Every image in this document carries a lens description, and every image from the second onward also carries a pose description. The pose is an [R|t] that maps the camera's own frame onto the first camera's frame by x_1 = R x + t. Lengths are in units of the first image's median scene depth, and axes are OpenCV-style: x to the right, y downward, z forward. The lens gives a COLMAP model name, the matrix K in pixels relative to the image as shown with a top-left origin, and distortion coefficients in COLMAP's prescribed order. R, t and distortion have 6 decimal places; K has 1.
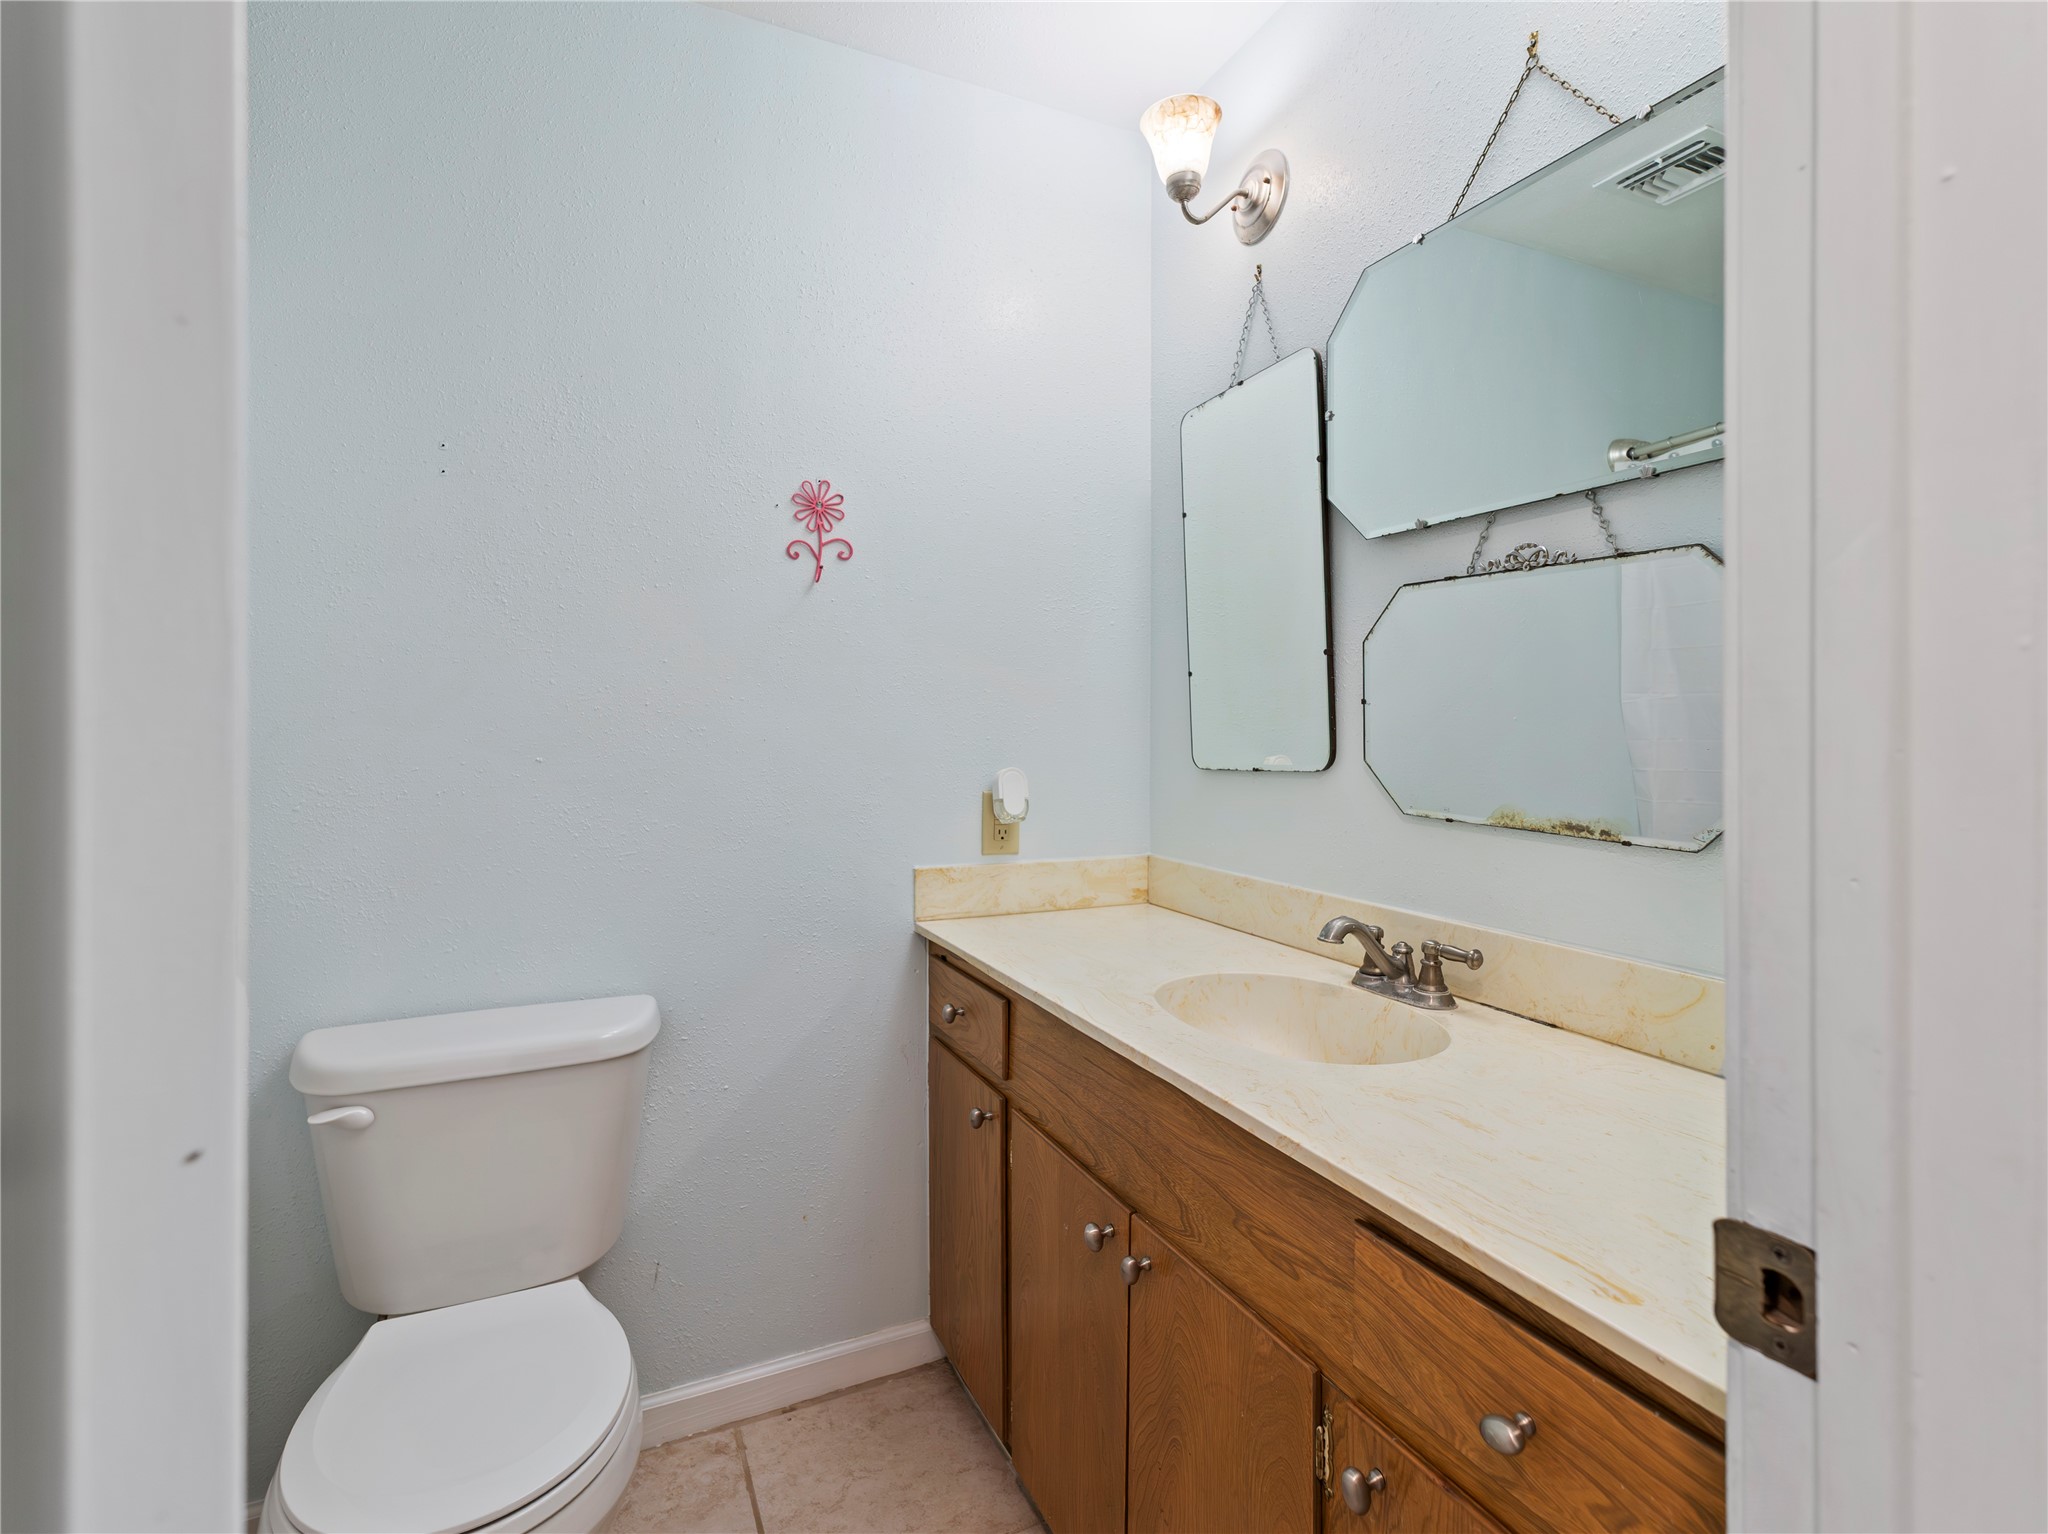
lens RADIAL K [[1019.9, 0, 1031.0], [0, 1019.9, 756.2], [0, 0, 1]] dist [-0.008641, -0.000592]
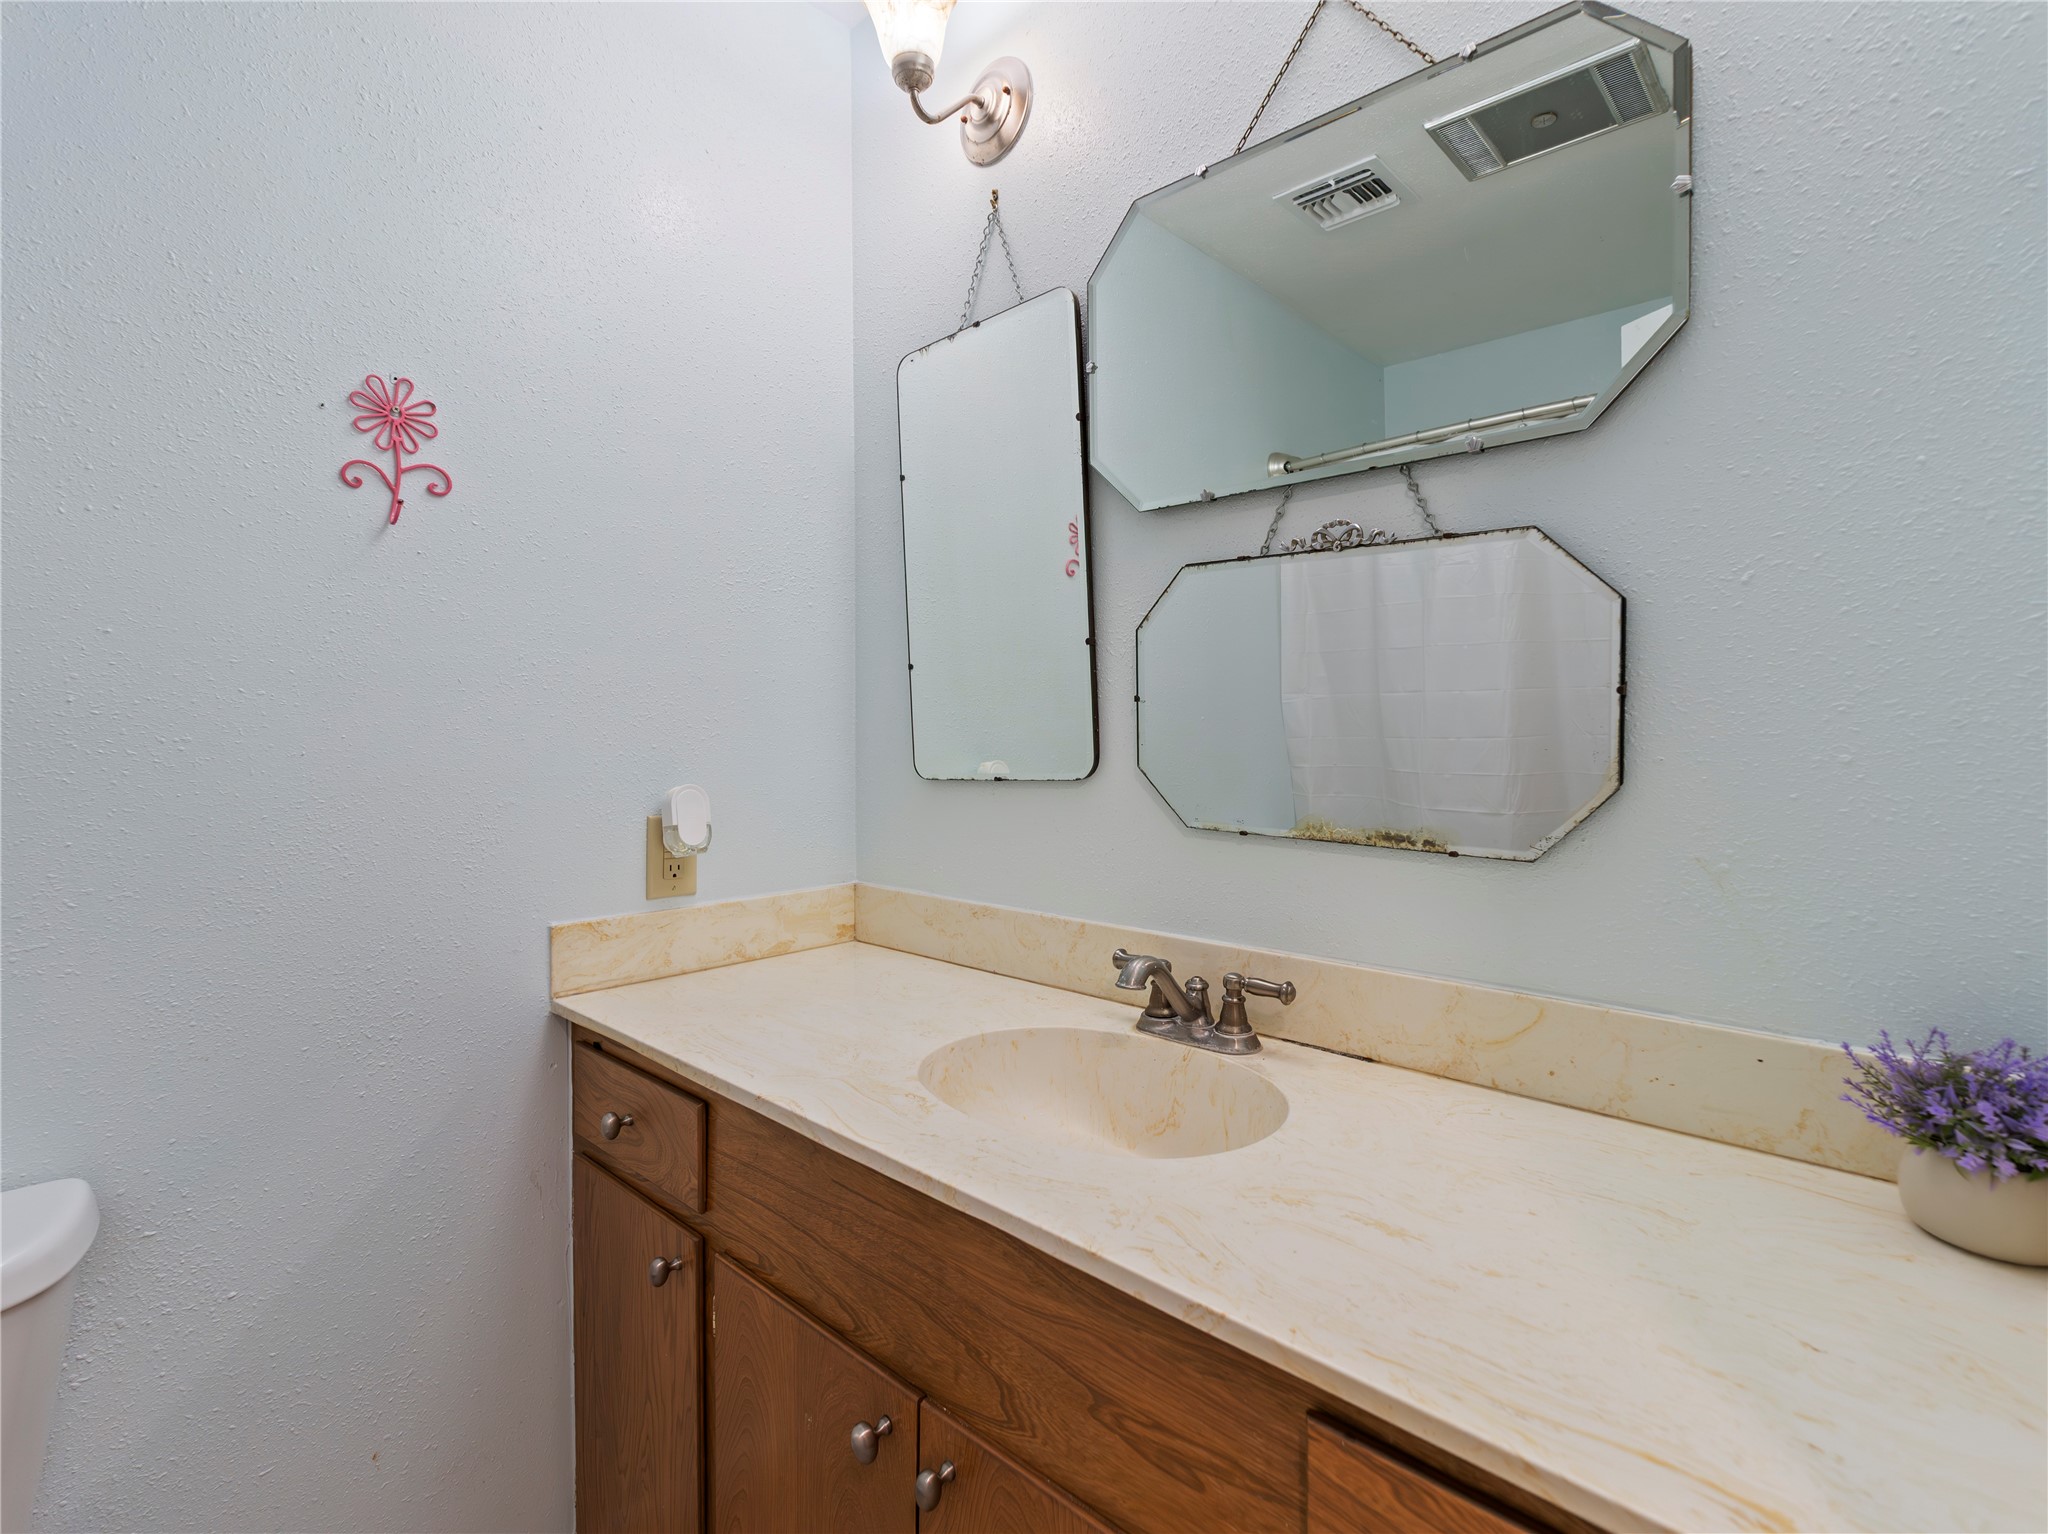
lens RADIAL K [[1019.9, 0, 1064.2], [0, 1019.9, 737.6], [0, 0, 1]] dist [-0.008641, -0.000592]
pose [[0.924035, -0.011572, 0.382132, -0.062123], [0.019048, 0.999694, -0.015787, -0.008040], [-0.381833, 0.021866, 0.923973, 0.223040]]
